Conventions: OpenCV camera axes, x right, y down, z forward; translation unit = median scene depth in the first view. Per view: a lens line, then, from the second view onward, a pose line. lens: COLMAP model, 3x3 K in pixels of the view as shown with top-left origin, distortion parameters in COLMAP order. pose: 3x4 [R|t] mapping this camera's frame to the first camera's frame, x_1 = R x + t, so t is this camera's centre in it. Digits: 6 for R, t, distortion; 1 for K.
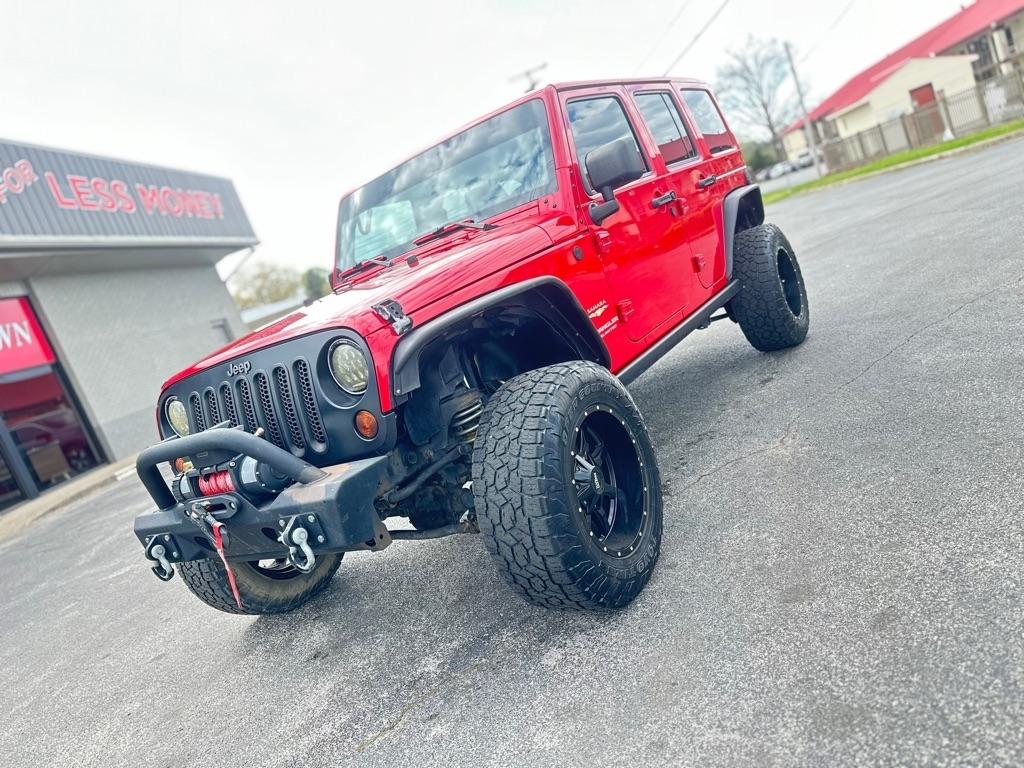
lens RADIAL K [[737.3, 0, 519.0], [0, 737.3, 389.9], [0, 0, 1]] dist [-0.000231, -0.008025]
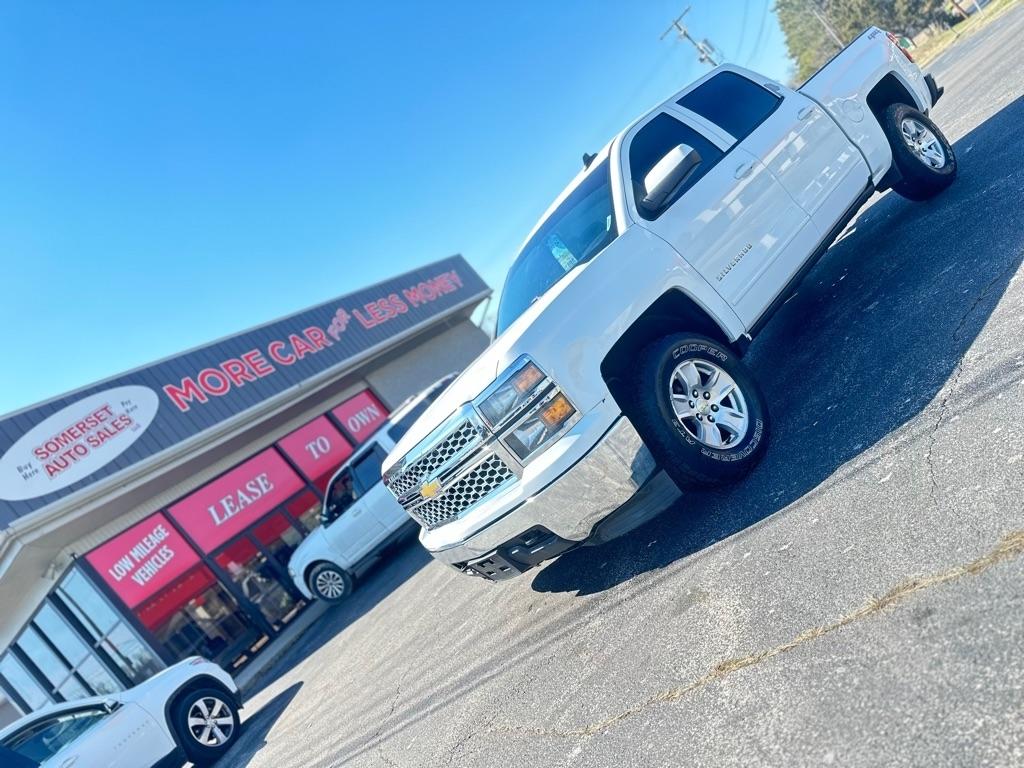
lens RADIAL K [[721.4, 0, 522.5], [0, 721.4, 389.4], [0, 0, 1]] dist [0.050976, -0.074894]
pose [[0.875732, -0.292571, -0.384052, 0.189236], [0.316512, 0.948588, -0.000912, -0.016927], [0.364574, -0.120758, 0.923311, -0.271547]]
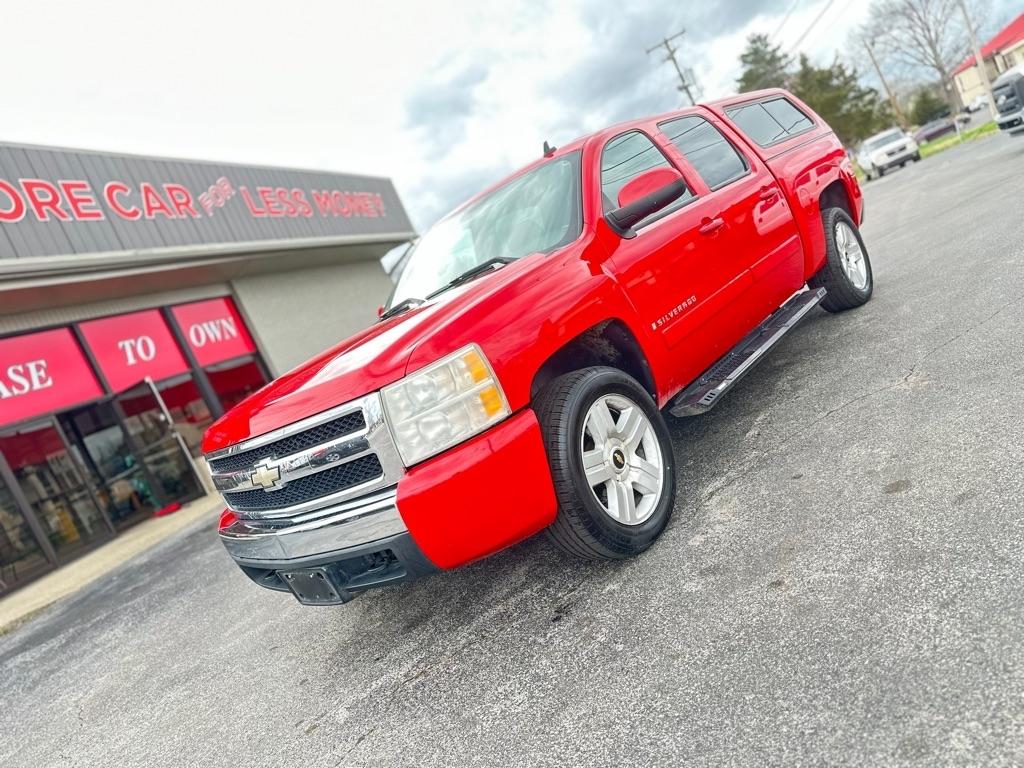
lens RADIAL K [[726.1, 0, 513.8], [0, 726.1, 396.0], [0, 0, 1]] dist [0.049306, -0.071843]
pose [[0.978546, -0.027099, -0.204240, -0.000186], [0.034694, 0.998830, 0.033700, 0.006795], [0.203087, -0.040063, 0.978341, -0.039251]]
